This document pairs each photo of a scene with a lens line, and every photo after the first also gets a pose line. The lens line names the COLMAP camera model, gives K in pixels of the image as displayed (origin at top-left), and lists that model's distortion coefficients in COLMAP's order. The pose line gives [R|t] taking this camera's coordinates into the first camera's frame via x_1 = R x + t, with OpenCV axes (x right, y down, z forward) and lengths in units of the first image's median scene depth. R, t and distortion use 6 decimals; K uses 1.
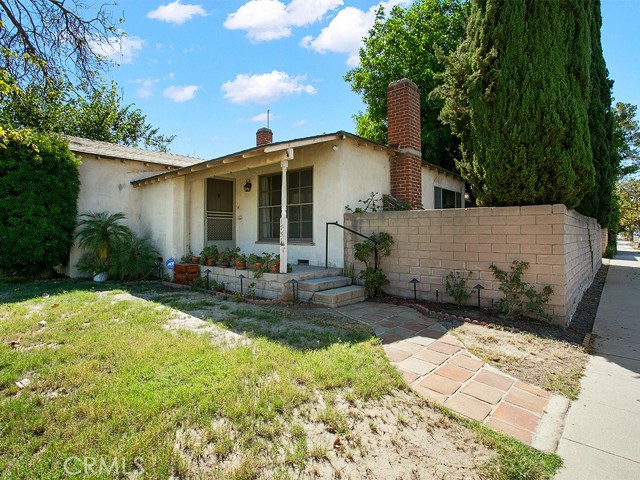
lens RADIAL K [[356.0, 0, 320.0], [0, 356.0, 240.0], [0, 0, 1]] dist [-0.046589, 0.000315]
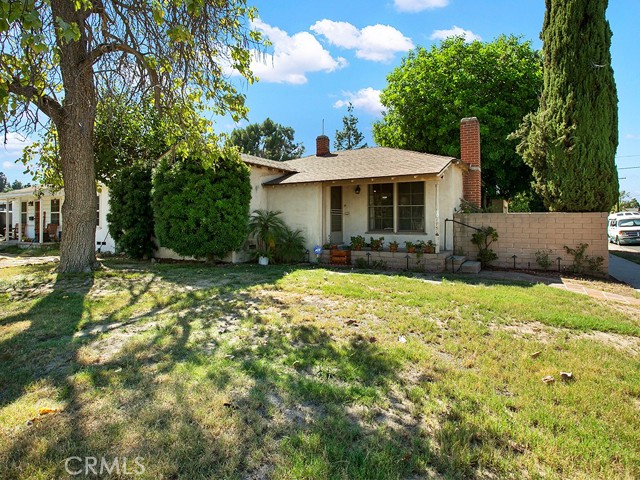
lens RADIAL K [[370.9, 0, 316.7], [0, 370.9, 222.3], [0, 0, 1]] dist [-0.019675, -0.000114]
pose [[0.978901, -0.001417, 0.204328, -0.740358], [0.003905, 0.999923, -0.011773, -0.019853], [-0.204296, 0.012323, 0.978832, -0.360357]]
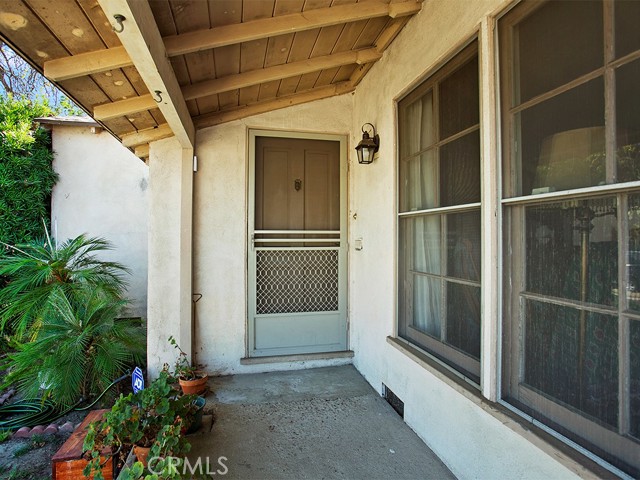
lens RADIAL K [[370.9, 0, 316.7], [0, 370.9, 222.3], [0, 0, 1]] dist [-0.019675, -0.000114]
pose [[0.845044, -0.022417, -0.534227, -0.084177], [-0.002884, 0.998915, -0.046478, -0.083953], [0.534689, 0.040817, 0.844063, 0.834326]]
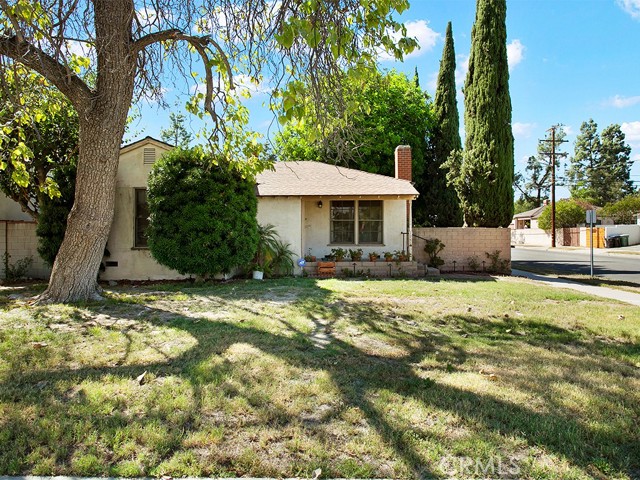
lens RADIAL K [[409.5, 0, 320.0], [0, 409.5, 240.0], [0, 0, 1]] dist [-0.051143, -0.000700]
pose [[0.762570, -0.012115, 0.646792, -1.442260], [0.009559, 0.999926, 0.007459, -0.028933], [-0.646835, 0.000495, 0.762630, -0.239065]]
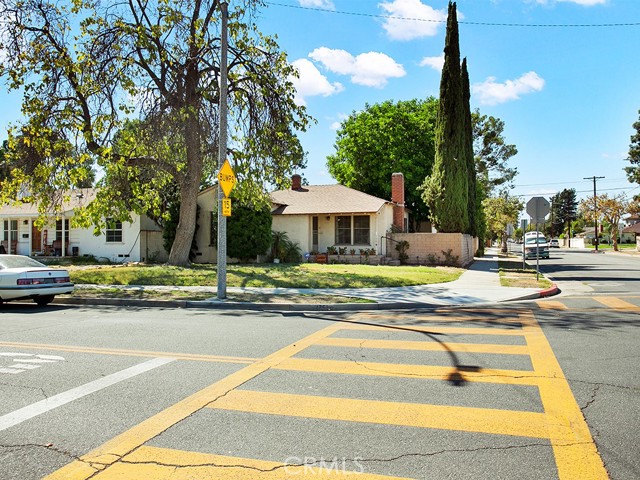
lens RADIAL K [[524.8, 0, 320.0], [0, 524.8, 240.0], [0, 0, 1]] dist [-0.000991, -0.000068]
pose [[0.923567, 0.001443, 0.383434, -1.658427], [0.006373, 0.999797, -0.019114, 0.039221], [-0.383383, 0.020096, 0.923371, -2.092255]]
